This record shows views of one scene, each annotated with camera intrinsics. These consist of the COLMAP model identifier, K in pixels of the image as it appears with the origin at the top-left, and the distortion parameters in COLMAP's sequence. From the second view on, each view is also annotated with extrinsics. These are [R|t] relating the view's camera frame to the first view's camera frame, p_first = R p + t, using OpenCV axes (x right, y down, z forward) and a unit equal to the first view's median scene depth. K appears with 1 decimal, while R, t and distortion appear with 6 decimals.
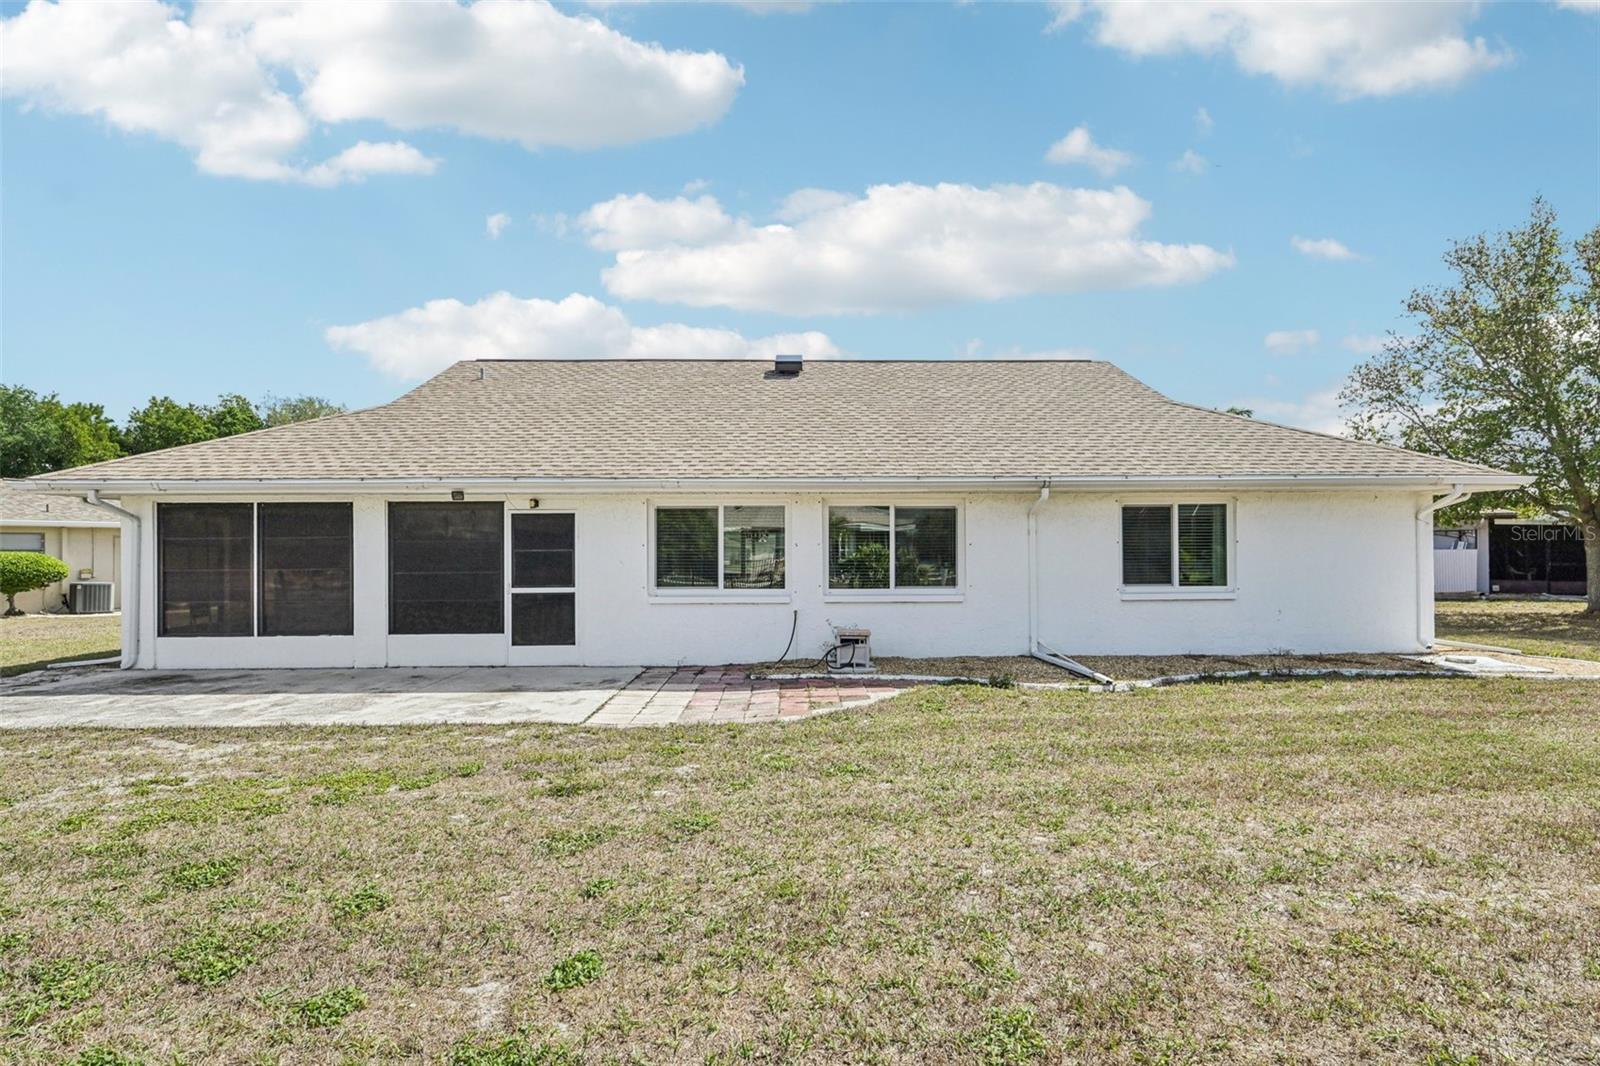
lens RADIAL K [[805.1, 0, 804.7], [0, 805.1, 542.3], [0, 0, 1]] dist [-0.001819, -0.000087]
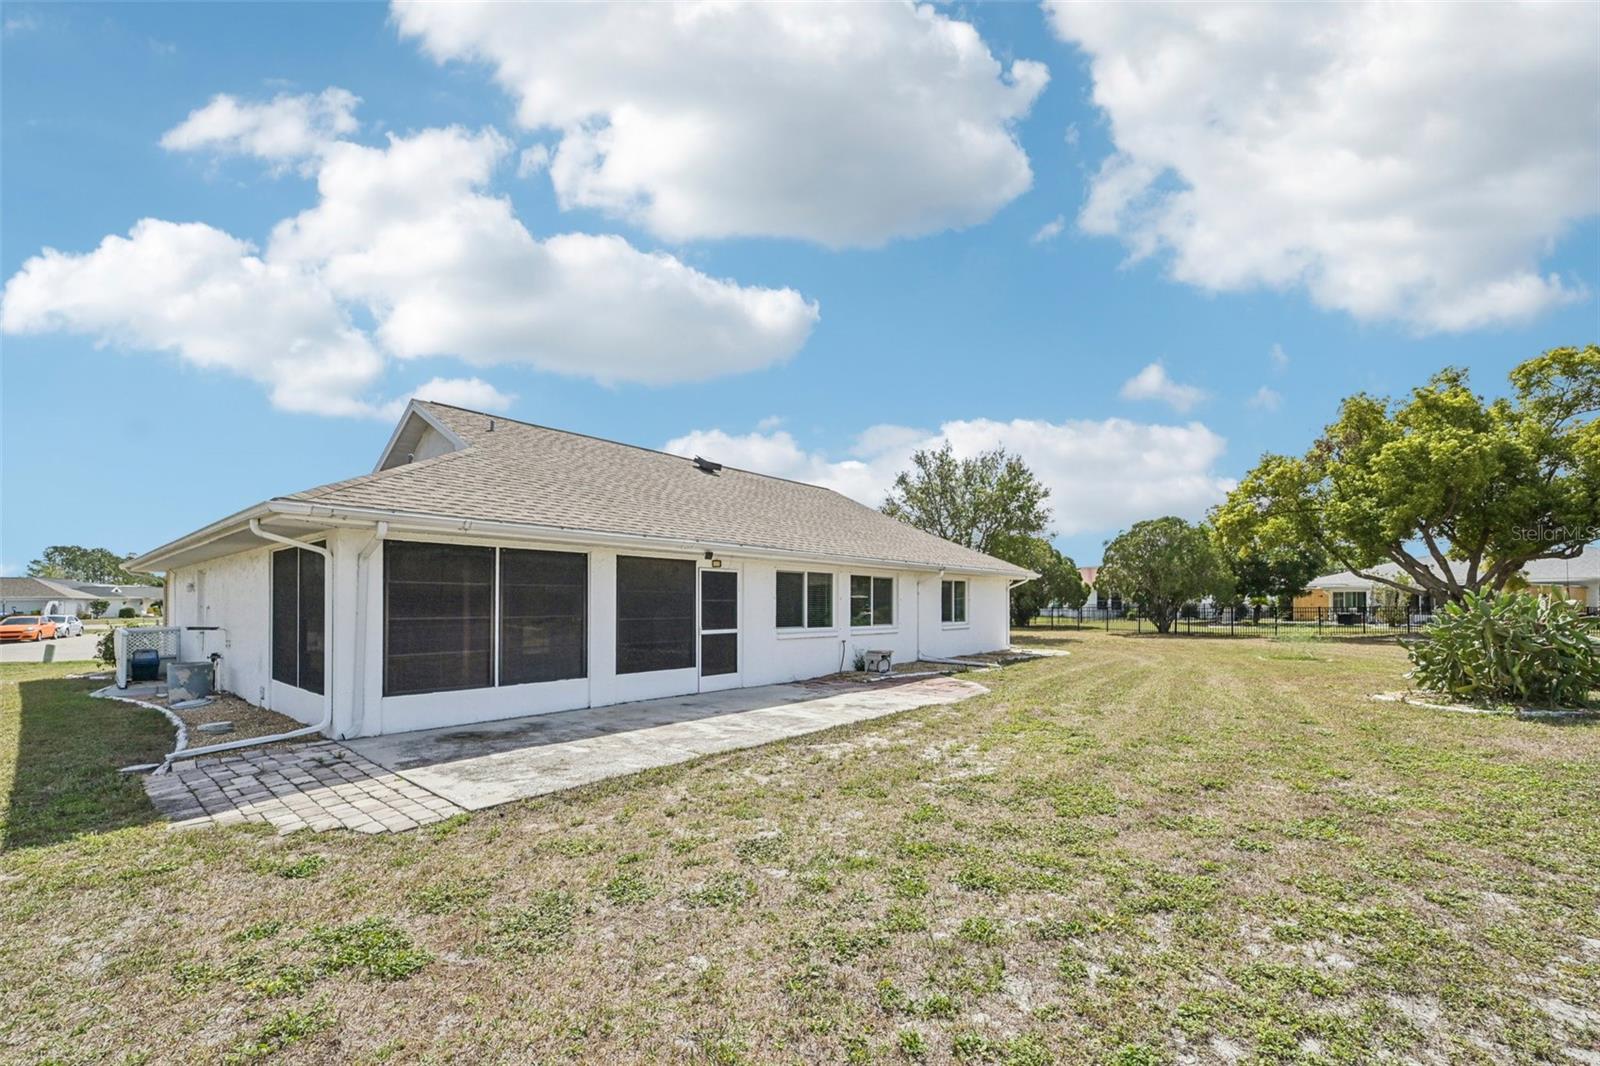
lens RADIAL K [[654.1, 0, 803.6], [0, 654.1, 602.9], [0, 0, 1]] dist [0.002744, 0.000181]
pose [[0.666611, 0.008704, 0.745355, -1.009581], [-0.007648, 0.999959, -0.004836, 0.017773], [-0.745366, -0.002477, 0.666650, 0.205014]]
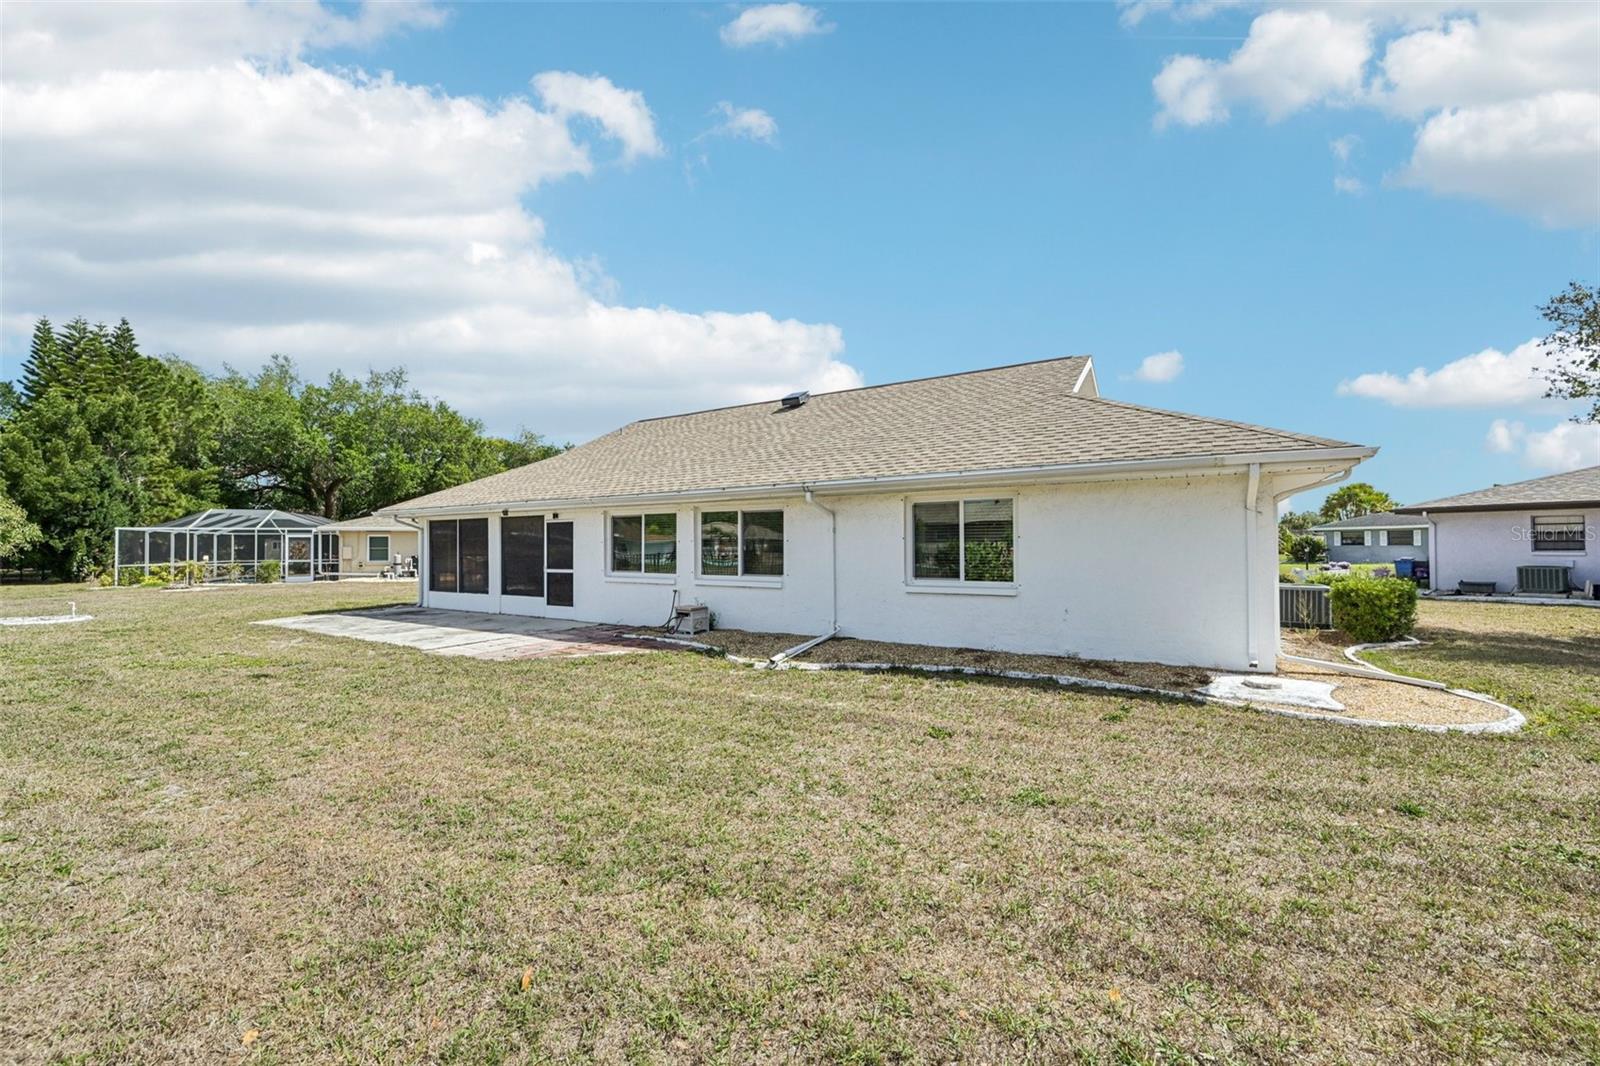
lens RADIAL K [[646.5, 0, 800.1], [0, 646.5, 541.9], [0, 0, 1]] dist [0.015365, -0.000004]
pose [[0.829616, -0.002525, -0.558328, 0.767978], [0.000317, 0.999992, -0.004052, 0.008167], [0.558334, 0.003185, 0.829610, 0.211753]]
